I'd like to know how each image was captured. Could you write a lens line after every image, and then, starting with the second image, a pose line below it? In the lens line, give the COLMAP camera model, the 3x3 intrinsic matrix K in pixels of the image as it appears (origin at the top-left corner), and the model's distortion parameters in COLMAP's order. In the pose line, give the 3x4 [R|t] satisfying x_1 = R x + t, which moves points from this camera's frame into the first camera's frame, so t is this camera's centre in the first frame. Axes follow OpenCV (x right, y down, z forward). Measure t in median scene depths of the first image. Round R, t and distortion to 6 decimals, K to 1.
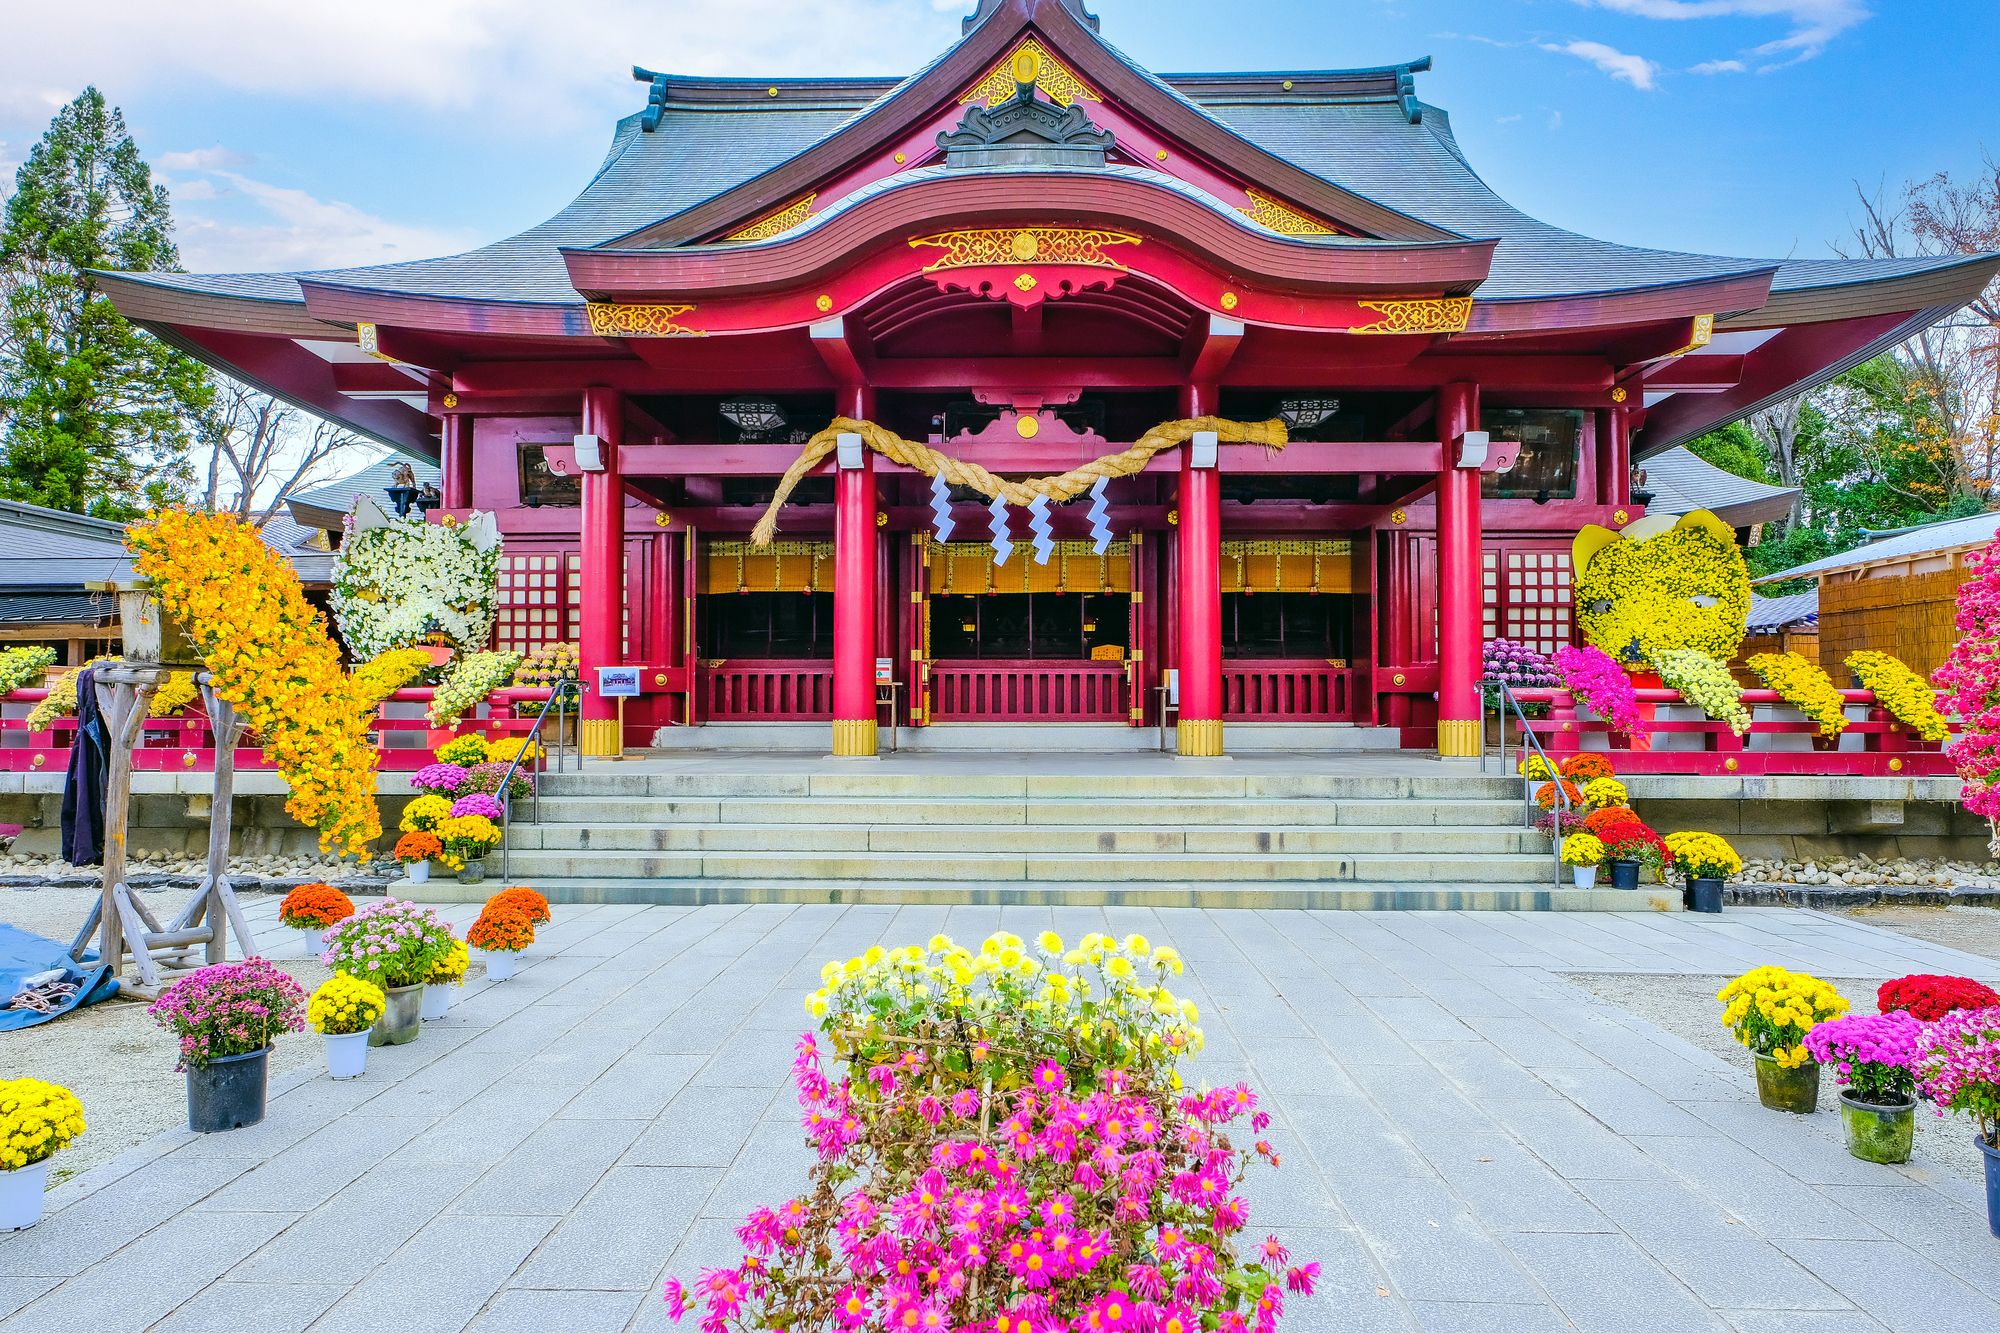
lens RADIAL K [[1147.4, 0, 1000.0], [0, 1147.4, 666.5], [0, 0, 1]] dist [0.000149, 0.000263]
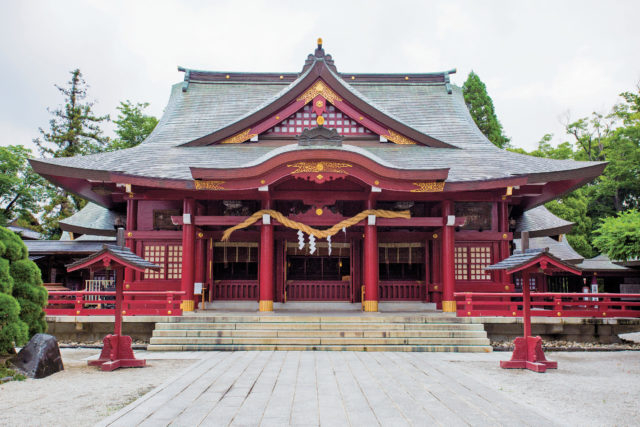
lens RADIAL K [[598.1, 0, 320.0], [0, 598.1, 213.5], [0, 0, 1]] dist [0.001493, -0.002578]
pose [[0.999020, 0.007653, 0.043602, -0.050085], [-0.003667, 0.995864, -0.090782, -0.046435], [-0.044116, 0.090534, 0.994916, -0.726128]]
